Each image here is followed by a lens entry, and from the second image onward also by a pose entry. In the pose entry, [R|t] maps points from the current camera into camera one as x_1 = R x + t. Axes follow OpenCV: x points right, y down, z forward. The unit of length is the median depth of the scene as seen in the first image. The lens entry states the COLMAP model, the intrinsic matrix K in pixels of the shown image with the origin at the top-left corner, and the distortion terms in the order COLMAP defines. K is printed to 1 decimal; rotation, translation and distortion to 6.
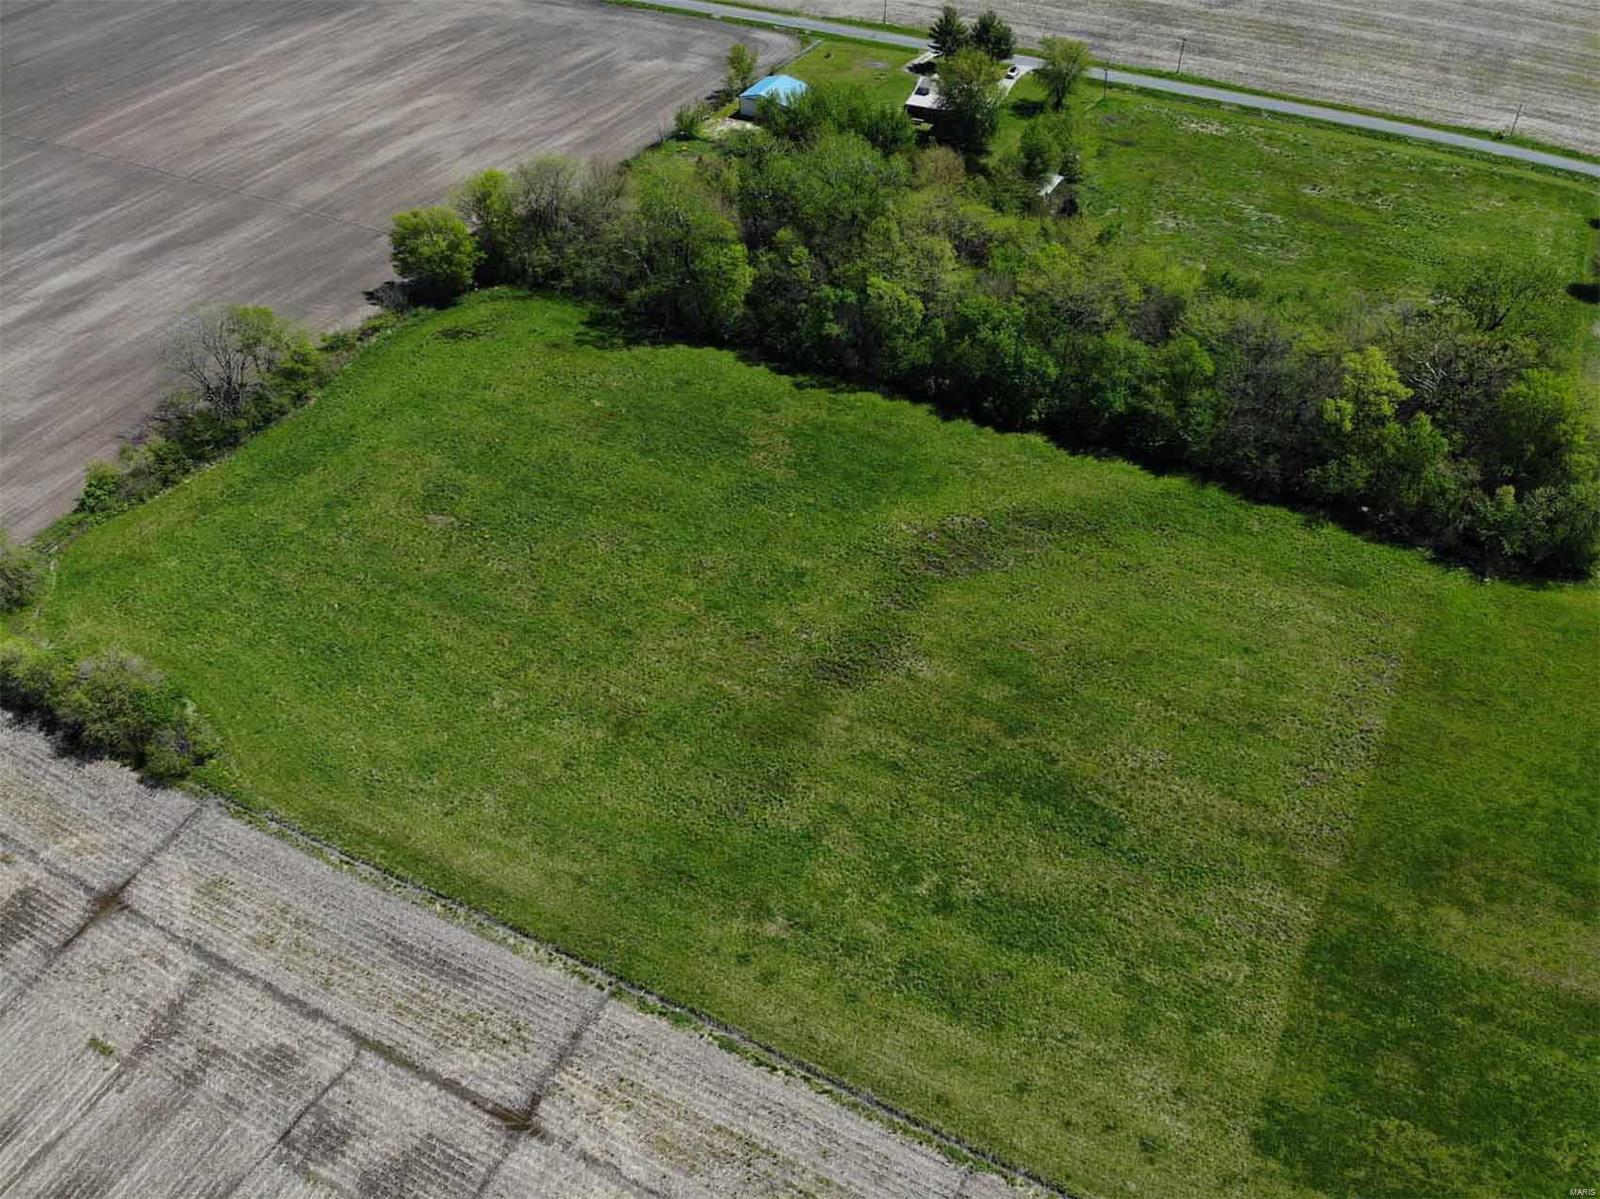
lens RADIAL K [[1282.7, 0, 850.2], [0, 1282.7, 608.7], [0, 0, 1]] dist [0.052576, -0.187241]
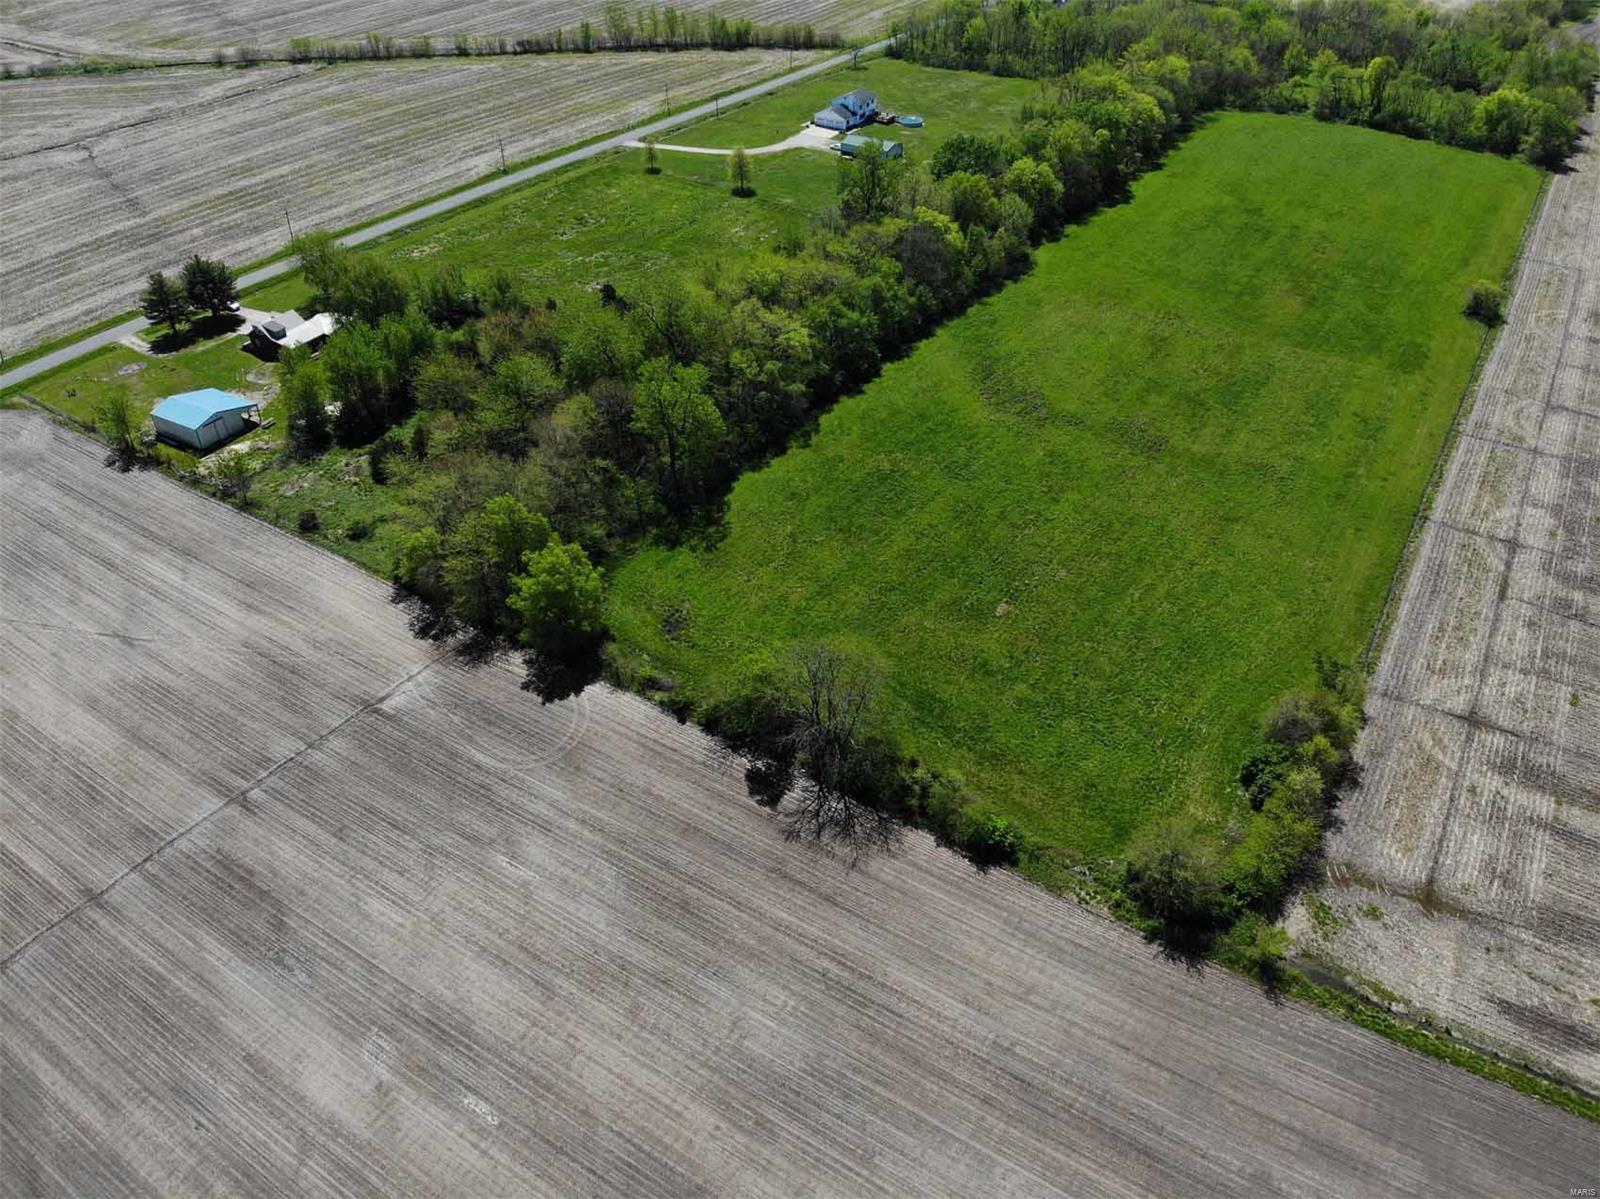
lens RADIAL K [[1169.9, 0, 805.9], [0, 1169.9, 606.1], [0, 0, 1]] dist [0.056618, -0.167158]
pose [[0.099029, -0.606850, 0.788623, -0.850374], [0.654542, 0.636661, 0.407722, -0.448936], [-0.749512, 0.475810, 0.460257, 0.489085]]
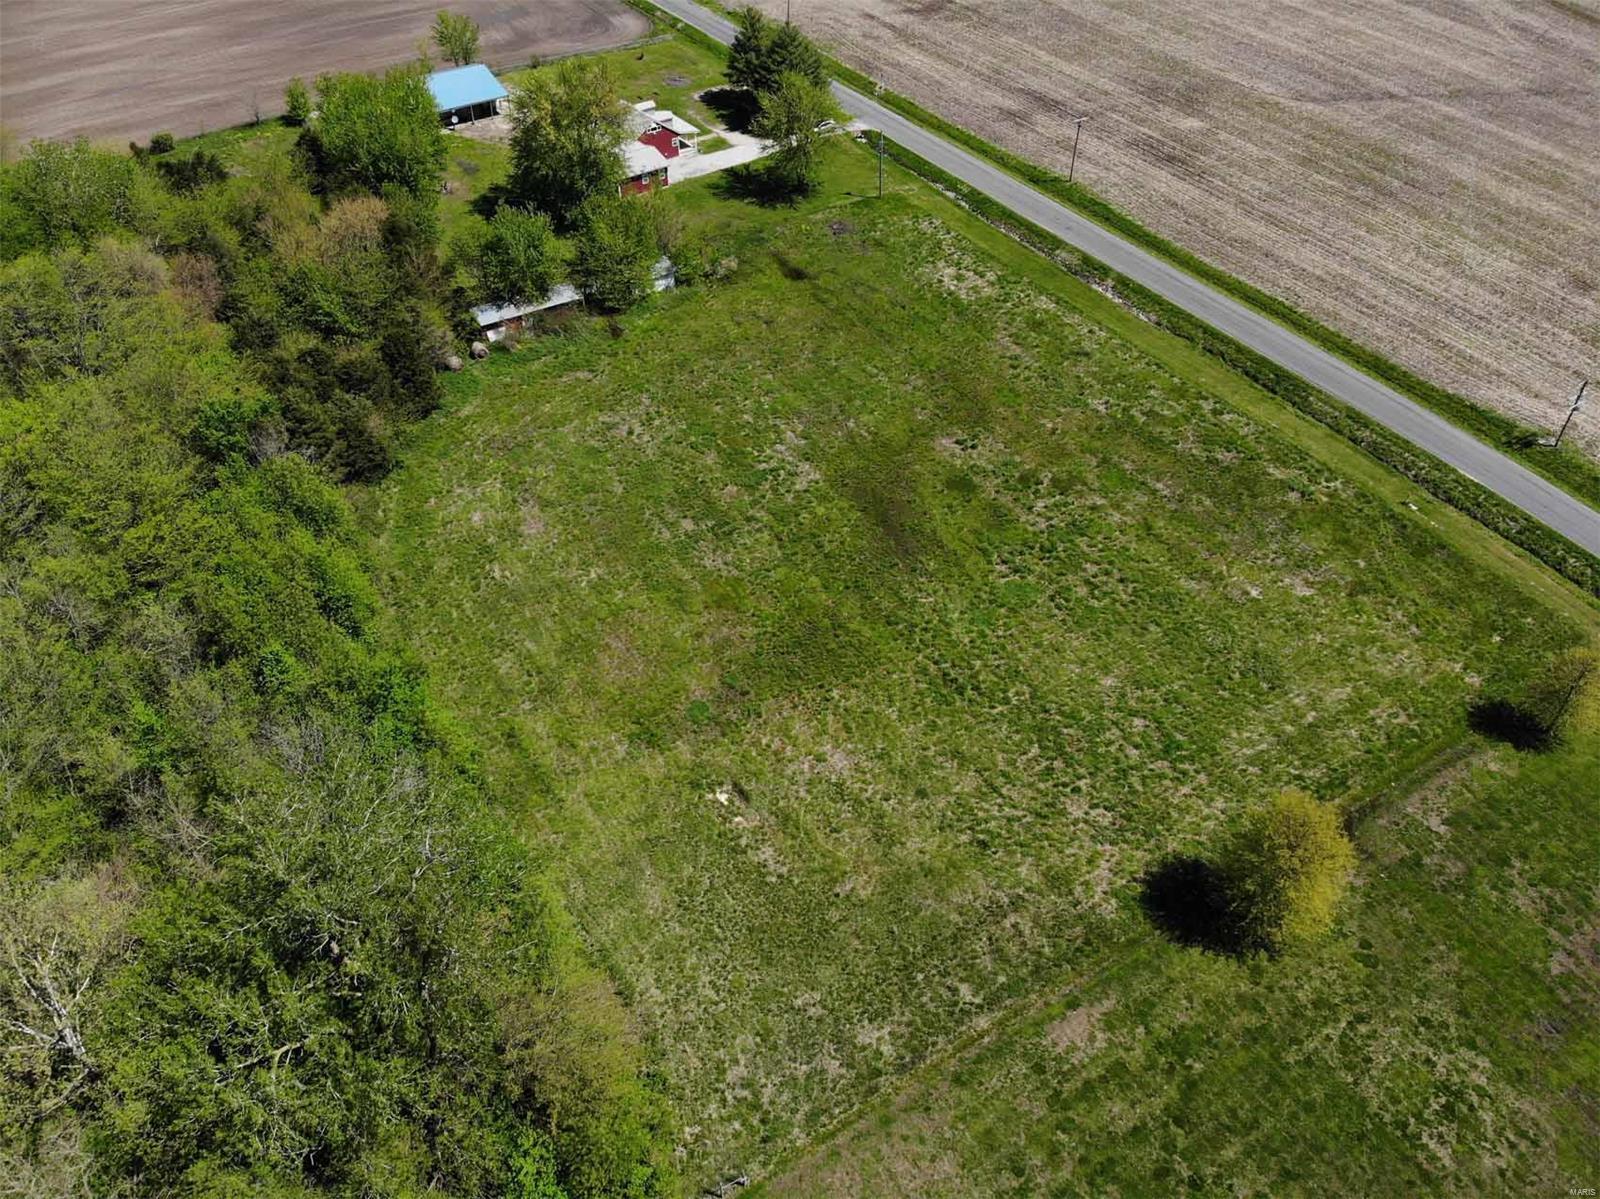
lens RADIAL K [[1169.9, 0, 805.9], [0, 1169.9, 606.1], [0, 0, 1]] dist [0.056618, -0.167158]
pose [[0.854880, 0.351719, -0.381411, 0.558738], [-0.341734, 0.934866, 0.096139, -0.314282], [0.390382, 0.048154, 0.919393, 0.591006]]
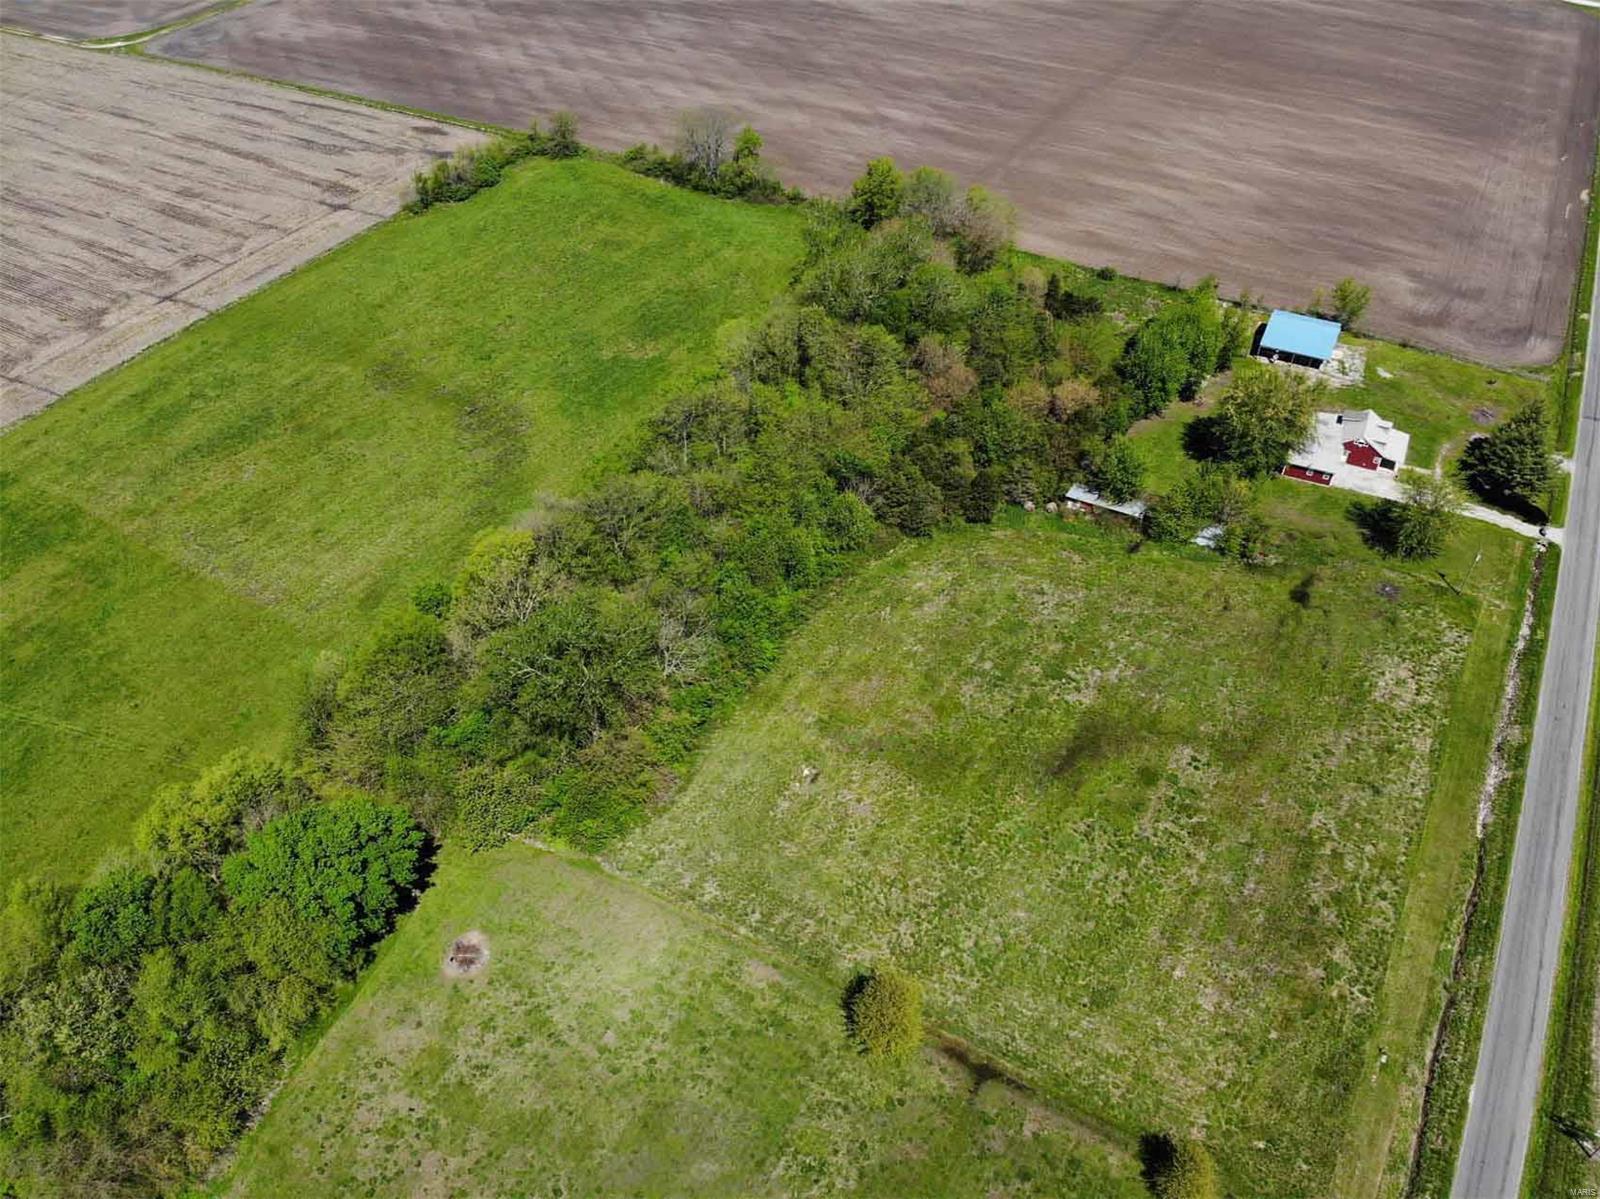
lens RADIAL K [[1235.6, 0, 830.0], [0, 1235.6, 598.1], [0, 0, 1]] dist [0.068473, -0.216001]
pose [[-0.039649, 0.652342, -0.756887, 0.873391], [-0.665005, 0.548137, 0.507261, -0.625137], [0.745786, 0.523446, 0.412078, 0.602633]]
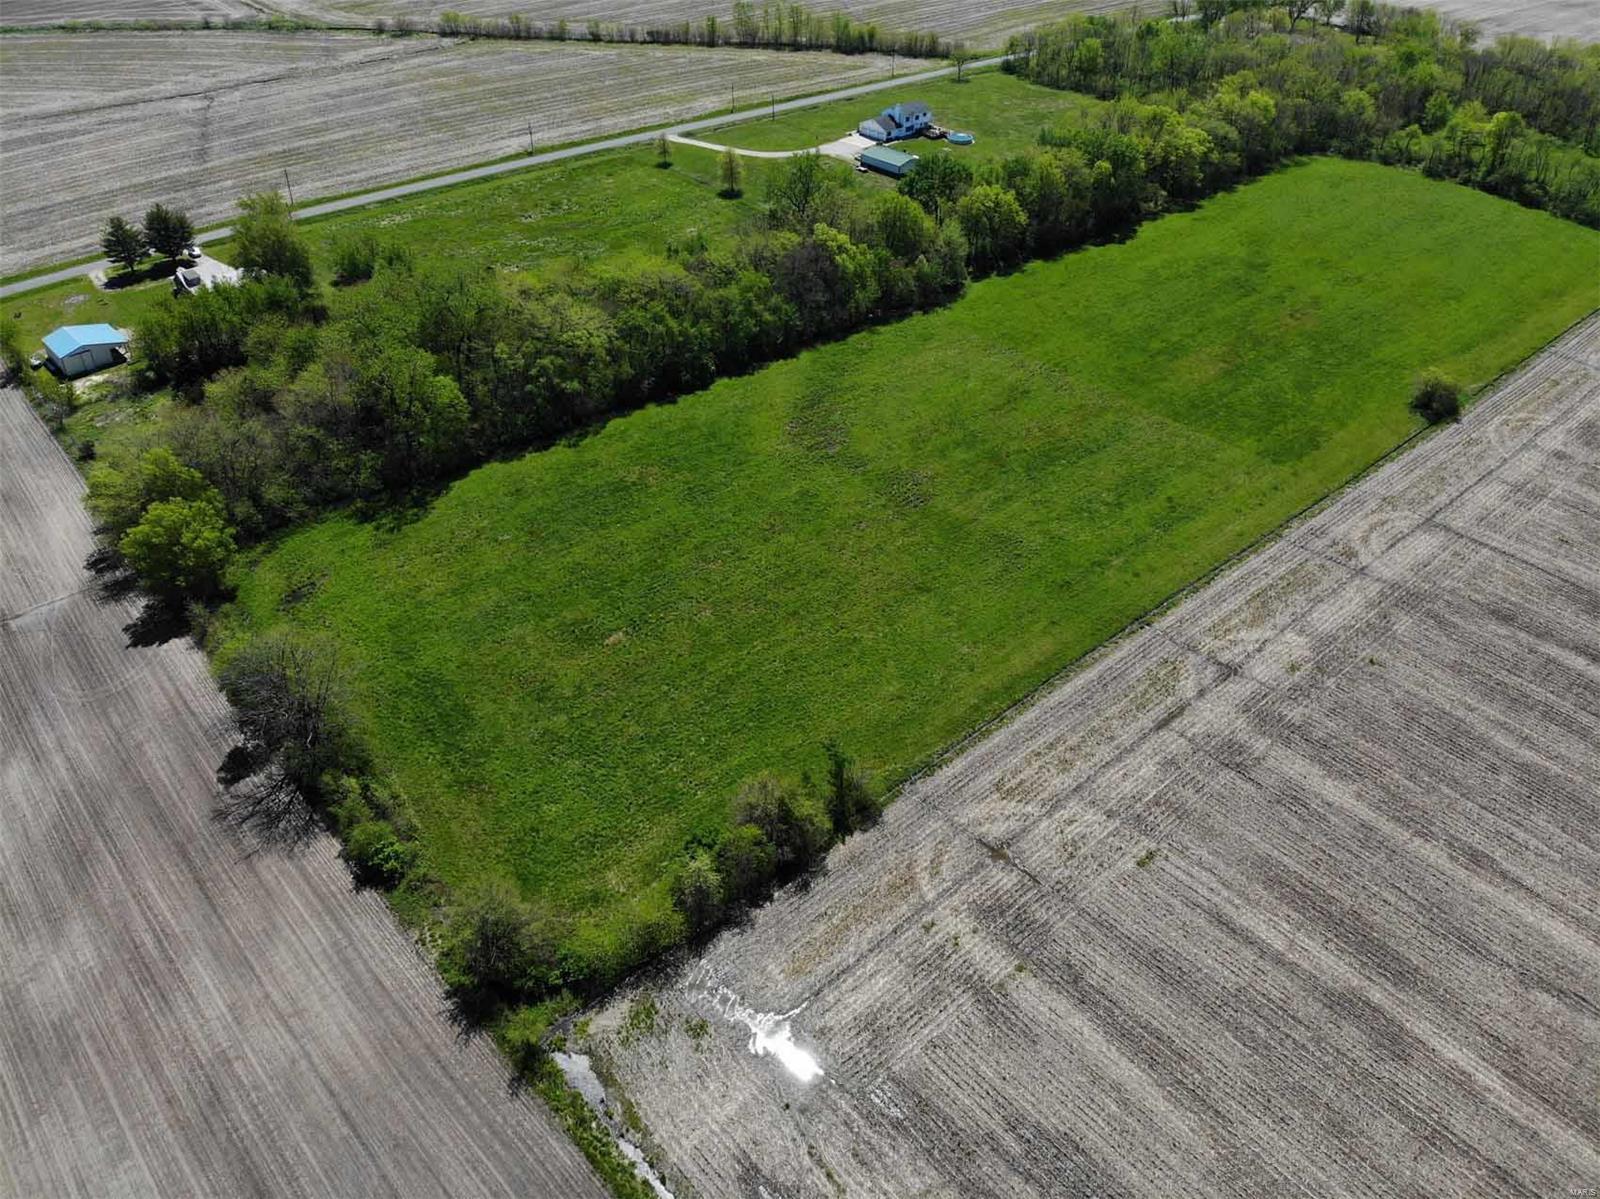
lens RADIAL K [[1169.9, 0, 805.9], [0, 1169.9, 606.1], [0, 0, 1]] dist [0.056618, -0.167158]
pose [[0.370794, -0.564824, 0.737215, -0.722234], [0.610752, 0.746304, 0.264600, -0.187430], [-0.699639, 0.352143, 0.621692, 0.195766]]
